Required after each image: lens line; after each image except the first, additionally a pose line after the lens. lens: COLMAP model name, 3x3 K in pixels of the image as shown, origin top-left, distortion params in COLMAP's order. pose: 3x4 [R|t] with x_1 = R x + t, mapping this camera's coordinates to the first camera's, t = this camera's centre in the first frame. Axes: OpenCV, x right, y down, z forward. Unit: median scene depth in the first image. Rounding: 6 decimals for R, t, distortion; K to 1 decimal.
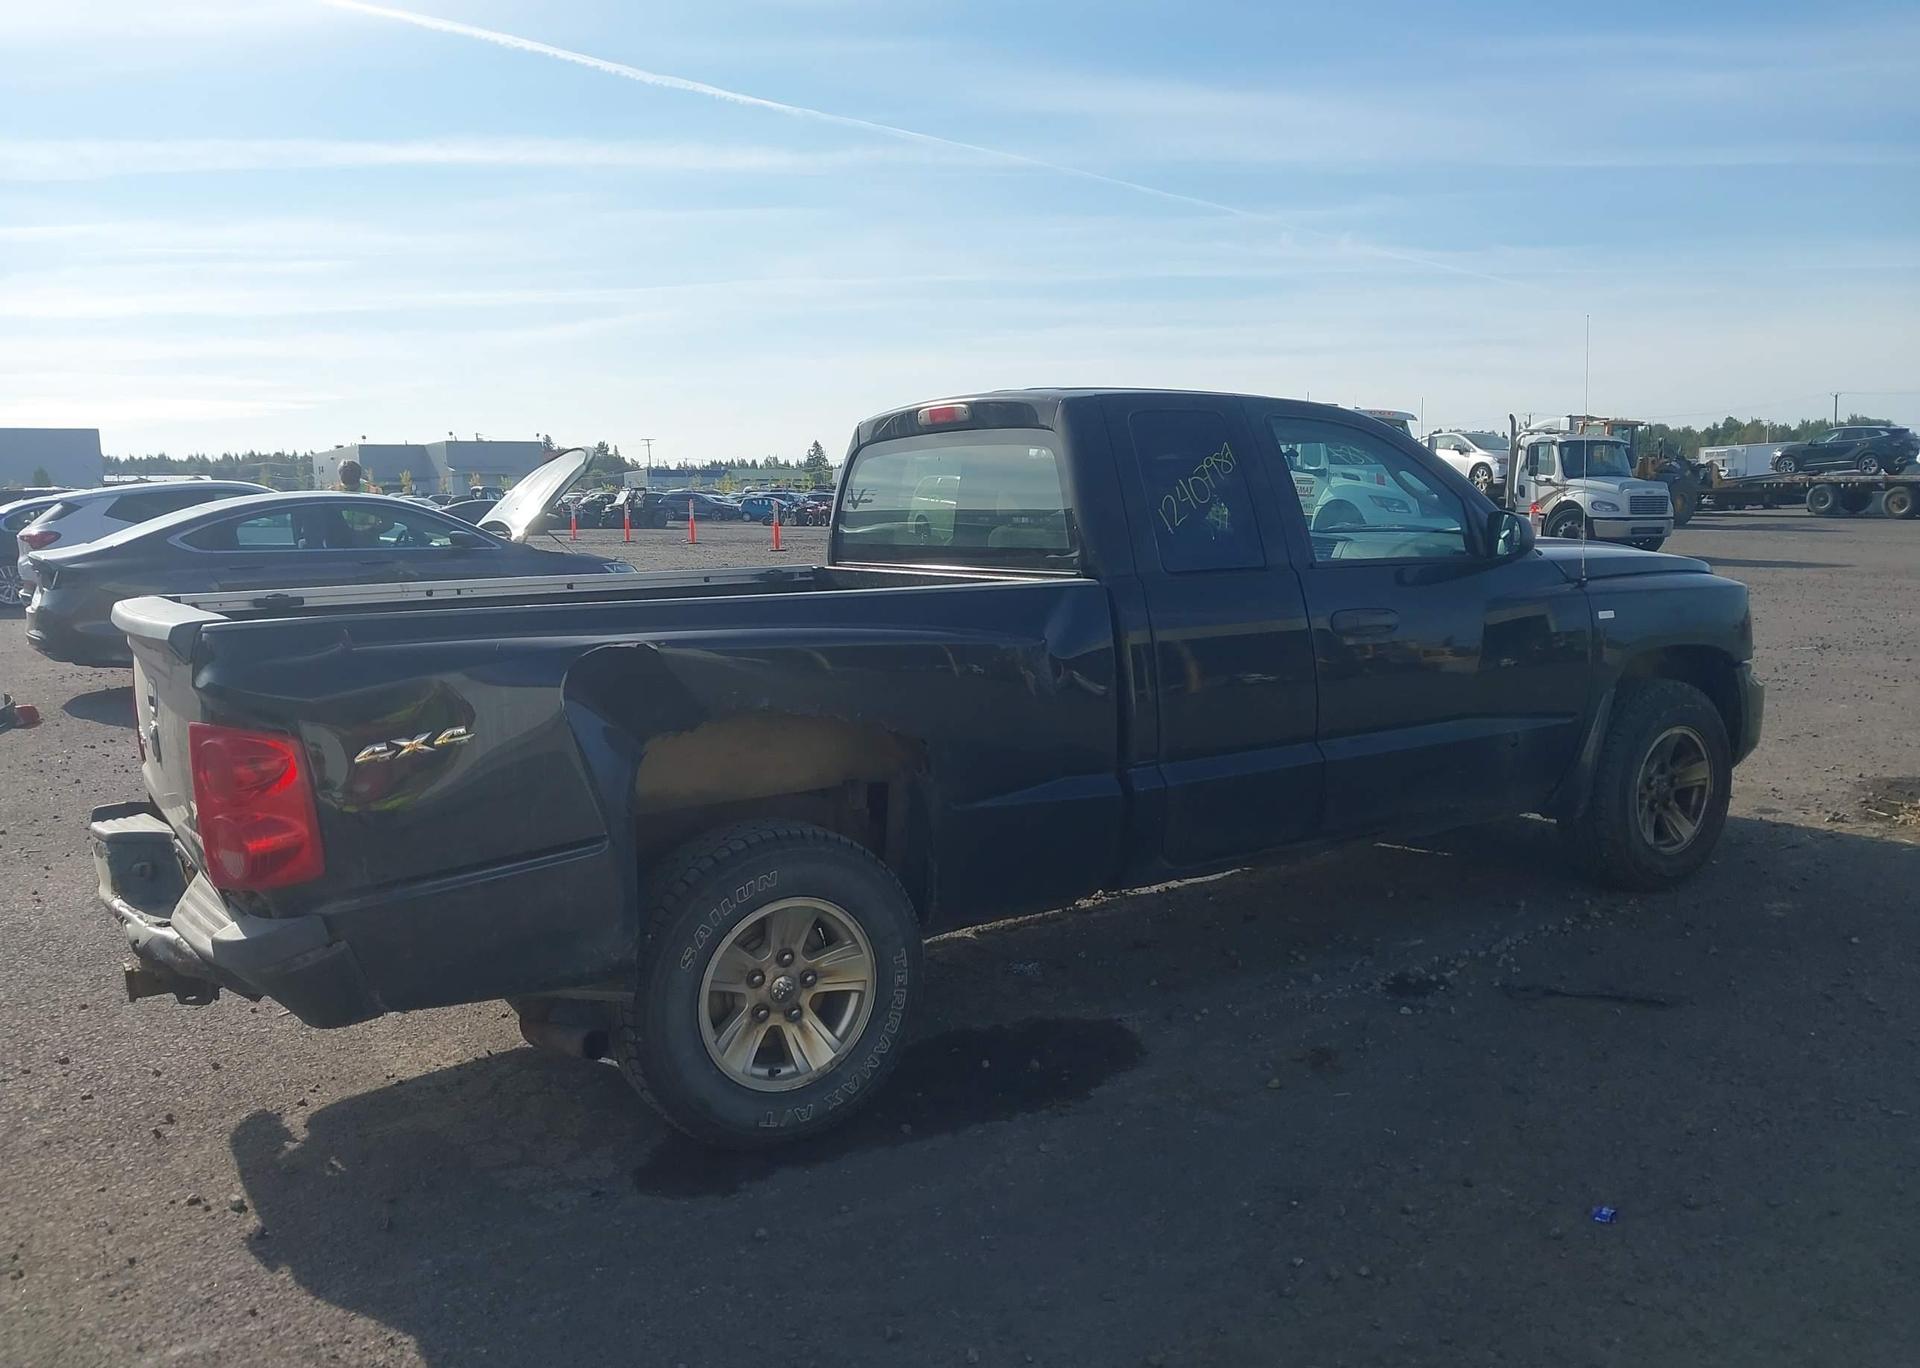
lens RADIAL K [[1518.3, 0, 980.4], [0, 1518.3, 756.7], [0, 0, 1]] dist [0.037883, -0.058701]
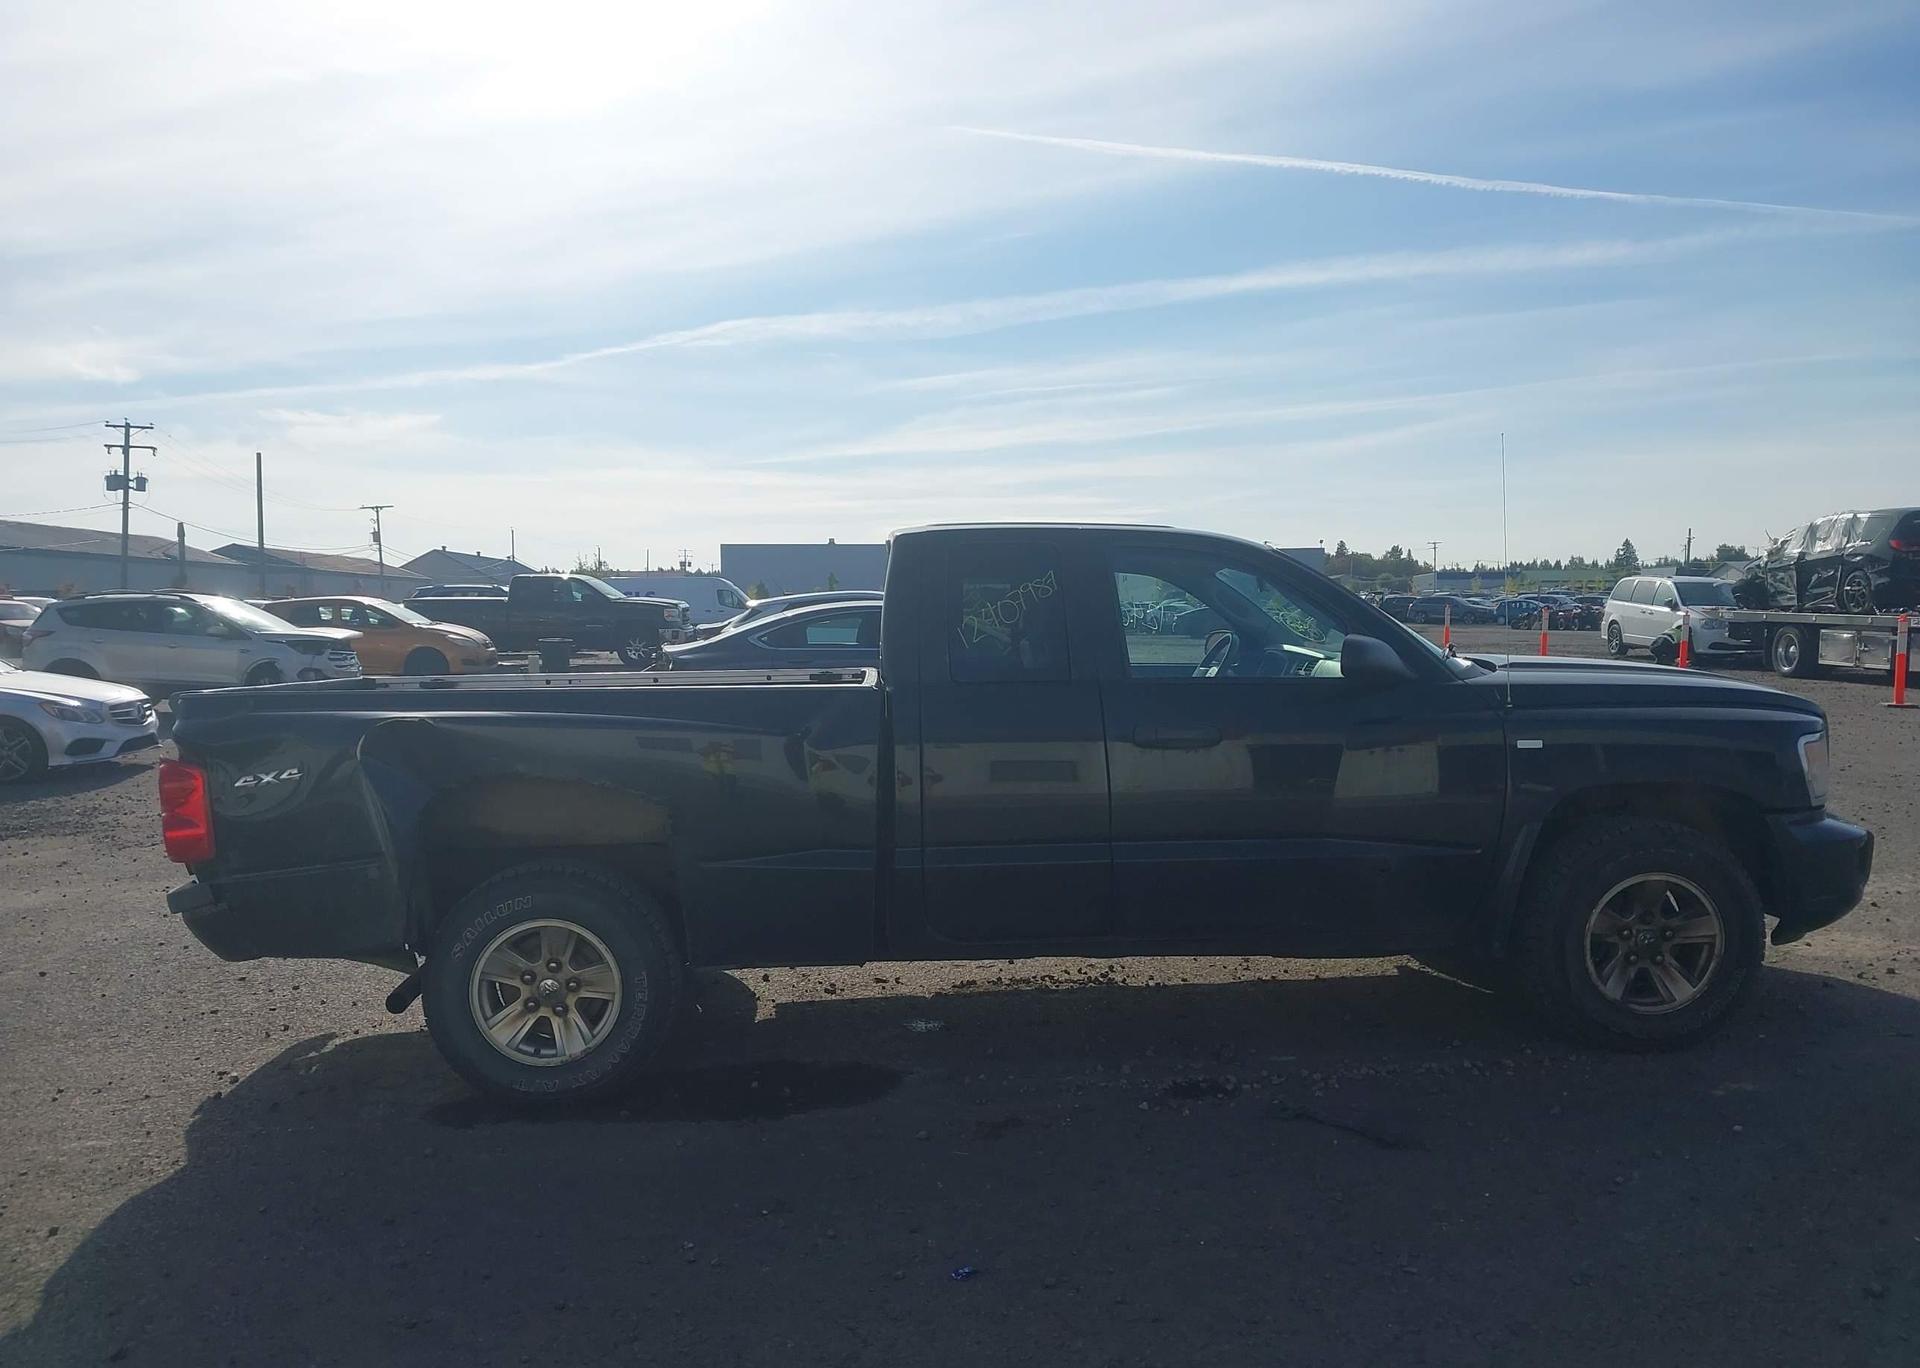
lens RADIAL K [[1518.3, 0, 992.6], [0, 1518.3, 773.5], [0, 0, 1]] dist [0.037883, -0.058701]
pose [[0.866920, 0.060209, -0.494798, 0.693379], [-0.087259, 0.995680, -0.031725, -0.019245], [0.490751, 0.070678, 0.868429, 0.029329]]
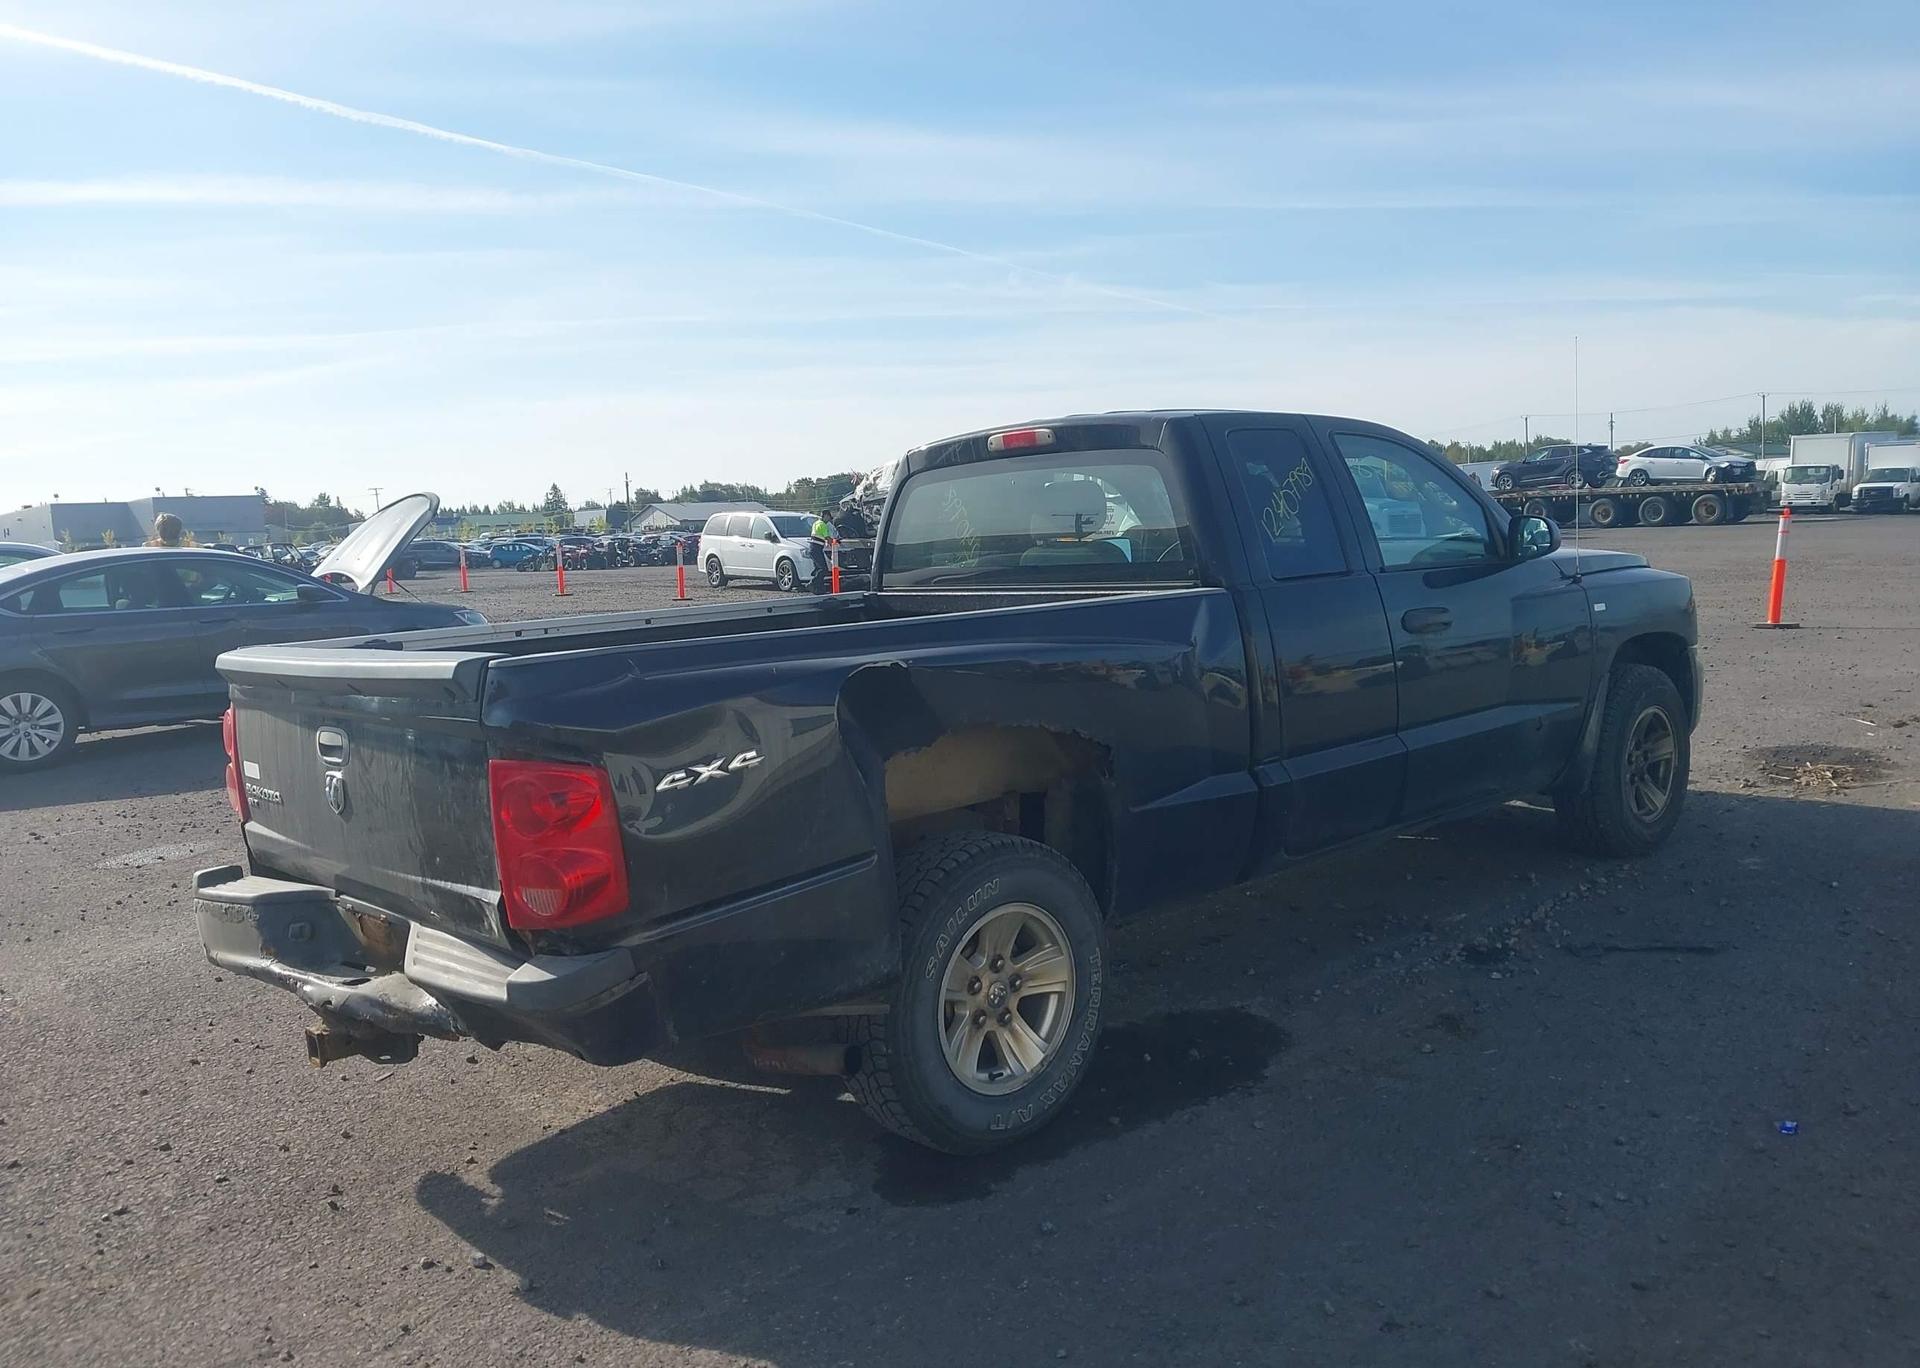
lens RADIAL K [[1518.3, 0, 988.4], [0, 1518.3, 755.6], [0, 0, 1]] dist [0.037883, -0.058701]
pose [[0.984247, -0.057932, 0.167037, -0.246266], [0.061984, 0.997893, -0.019146, 0.009039], [-0.165576, 0.029198, 0.985765, -0.012647]]
